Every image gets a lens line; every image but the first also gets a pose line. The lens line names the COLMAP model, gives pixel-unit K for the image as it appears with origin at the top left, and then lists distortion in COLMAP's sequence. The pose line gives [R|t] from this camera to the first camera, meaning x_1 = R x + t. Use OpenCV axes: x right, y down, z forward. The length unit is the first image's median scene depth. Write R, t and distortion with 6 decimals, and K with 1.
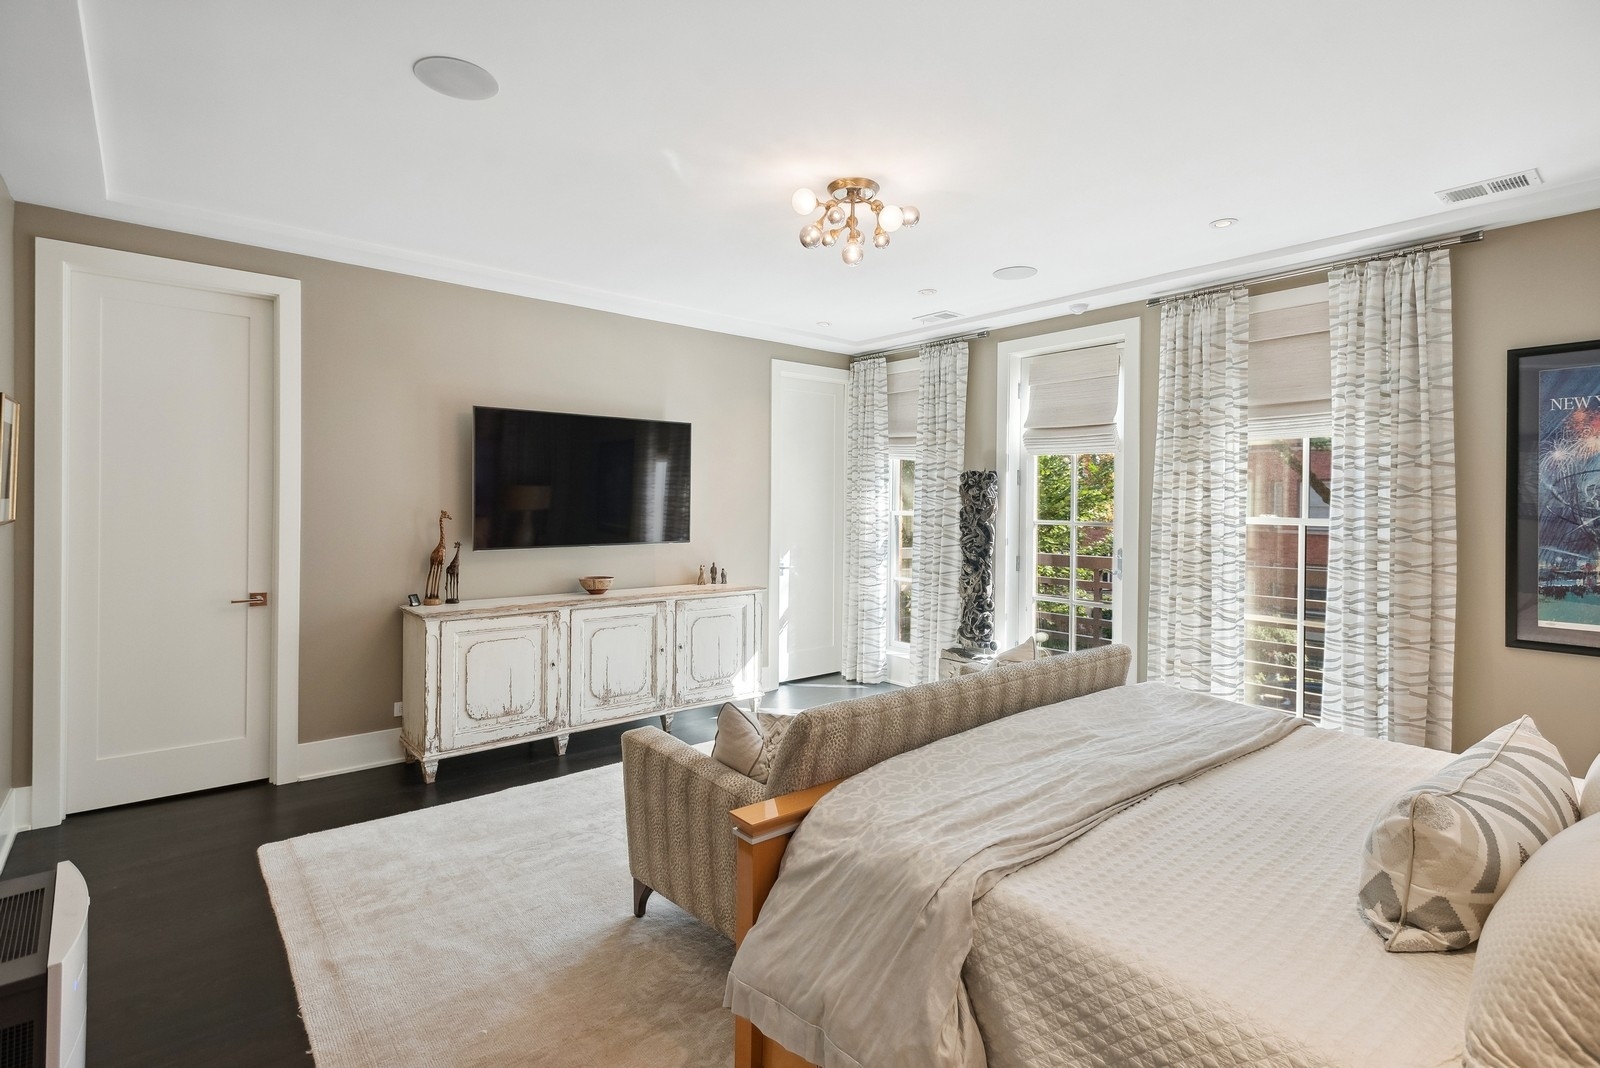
lens RADIAL K [[758.5, 0, 801.0], [0, 758.5, 505.6], [0, 0, 1]] dist [0.000722, -0.000003]
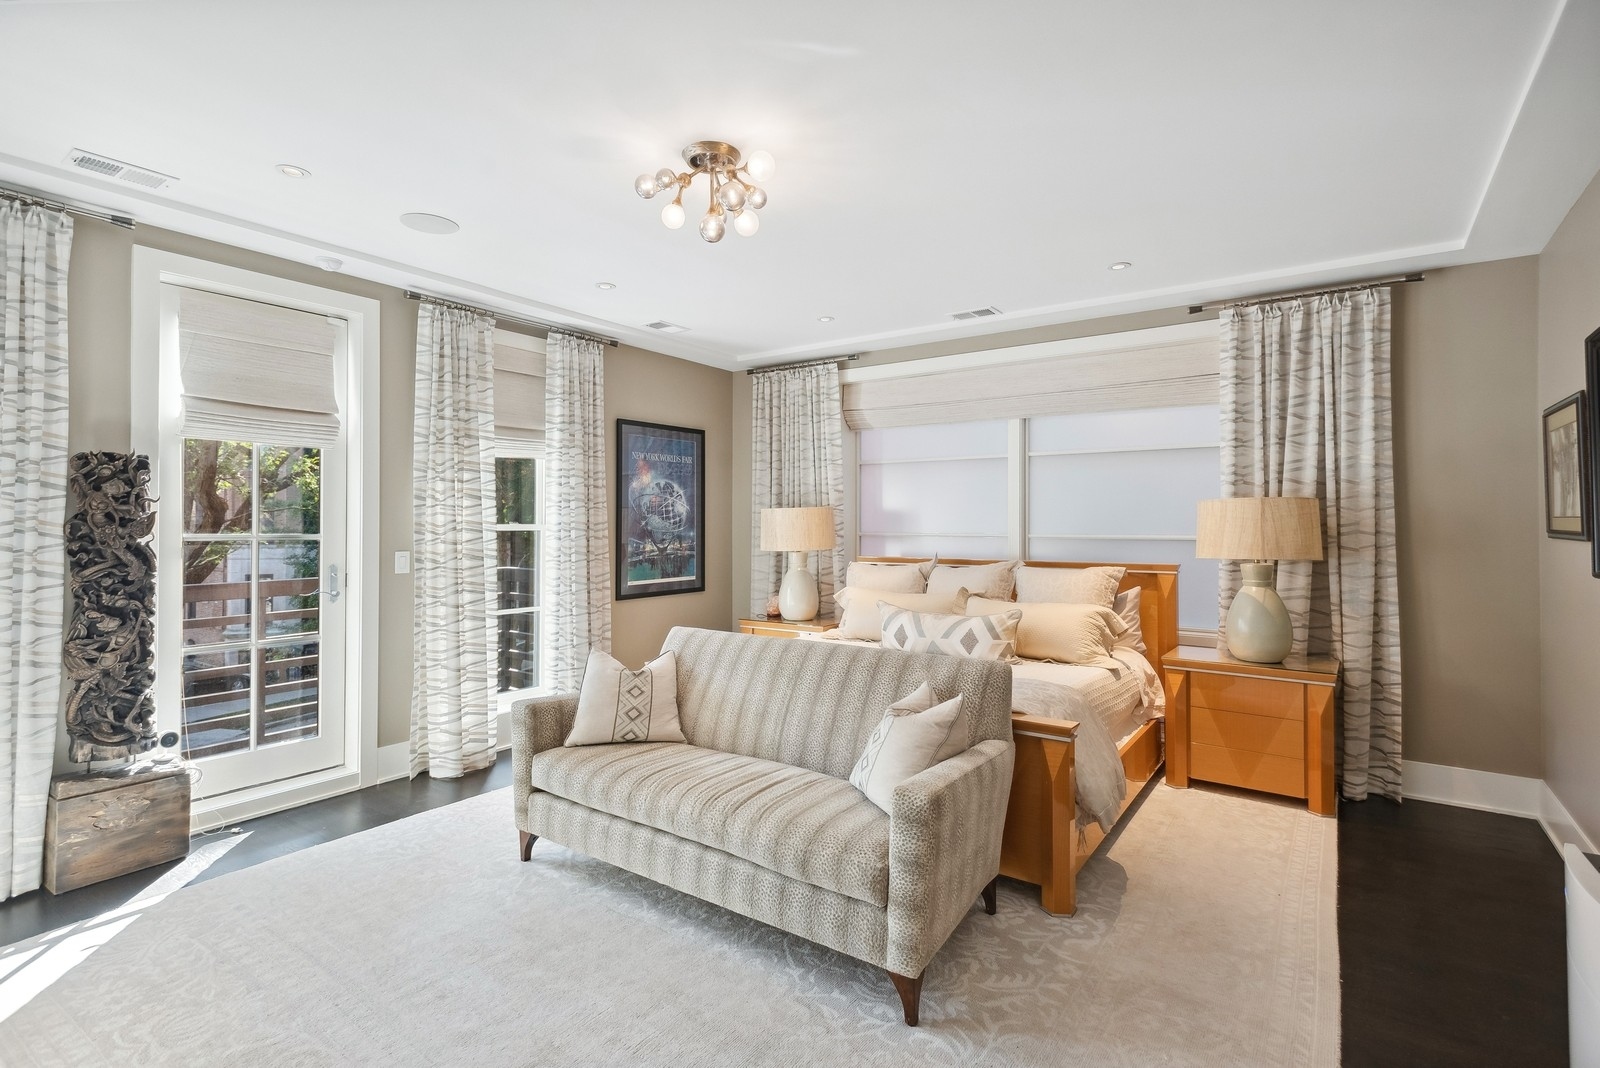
lens RADIAL K [[765.0, 0, 800.5], [0, 765.0, 521.3], [0, 0, 1]] dist [0.001075, 0.000390]
pose [[-0.250142, -0.012776, 0.968125, -0.533470], [-0.006139, 0.999914, 0.011609, -0.004053], [-0.968190, -0.003040, -0.250199, 0.728472]]
